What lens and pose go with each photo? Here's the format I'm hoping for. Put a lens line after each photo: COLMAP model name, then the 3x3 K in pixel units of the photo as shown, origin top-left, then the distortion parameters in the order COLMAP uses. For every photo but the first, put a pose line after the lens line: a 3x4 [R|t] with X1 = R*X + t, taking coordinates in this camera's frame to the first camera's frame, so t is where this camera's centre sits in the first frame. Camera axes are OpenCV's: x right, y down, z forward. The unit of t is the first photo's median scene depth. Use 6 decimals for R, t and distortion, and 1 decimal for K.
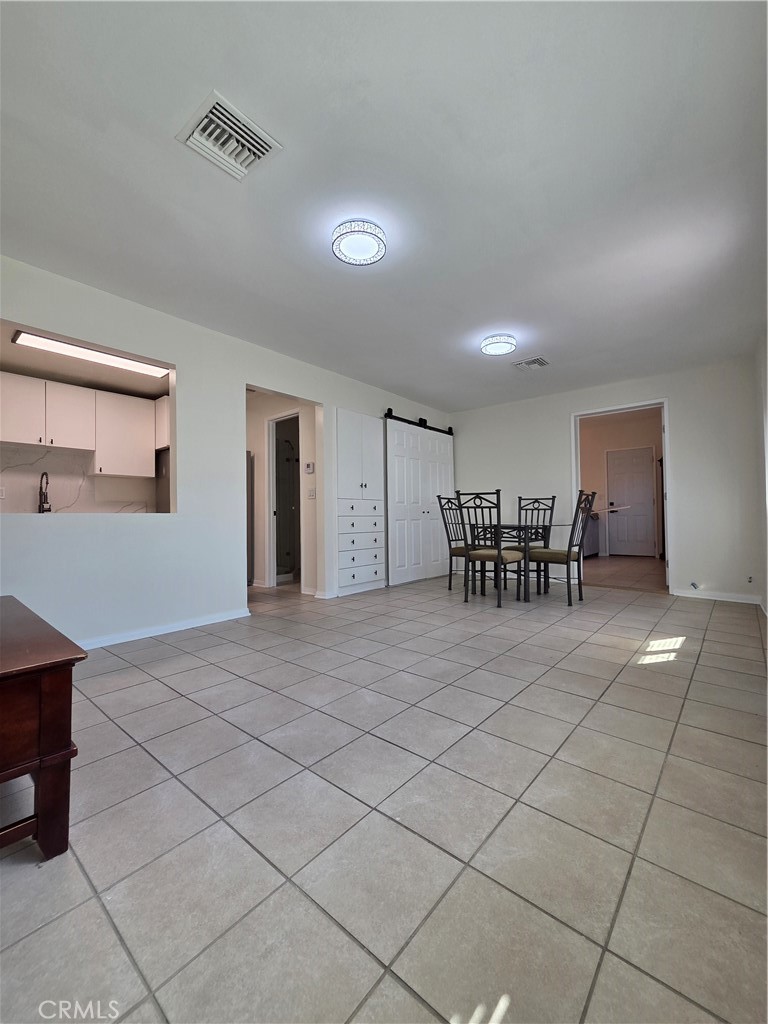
lens RADIAL K [[417.1, 0, 384.0], [0, 417.1, 512.0], [0, 0, 1]] dist [0.000109, -0.000013]
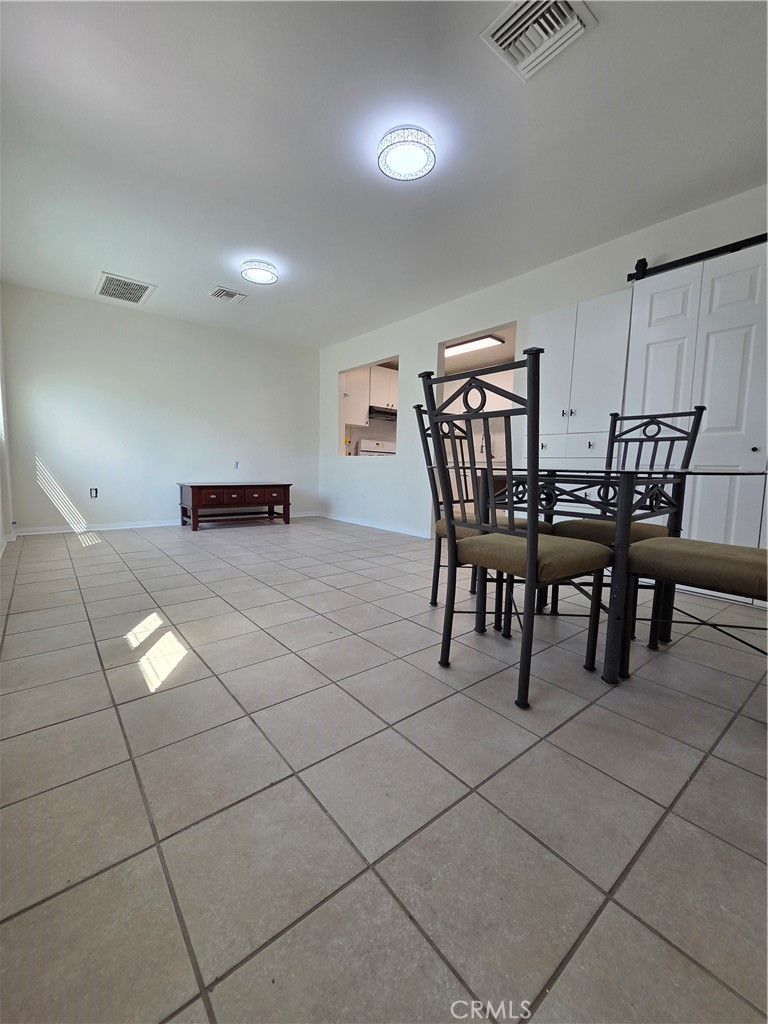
lens RADIAL K [[417.1, 0, 384.0], [0, 417.1, 512.0], [0, 0, 1]] dist [0.000109, -0.000013]
pose [[0.981946, 0.035364, -0.185825, 0.185114], [-0.012331, 0.992246, 0.123674, 0.021683], [0.188758, -0.119150, 0.974769, 0.547277]]
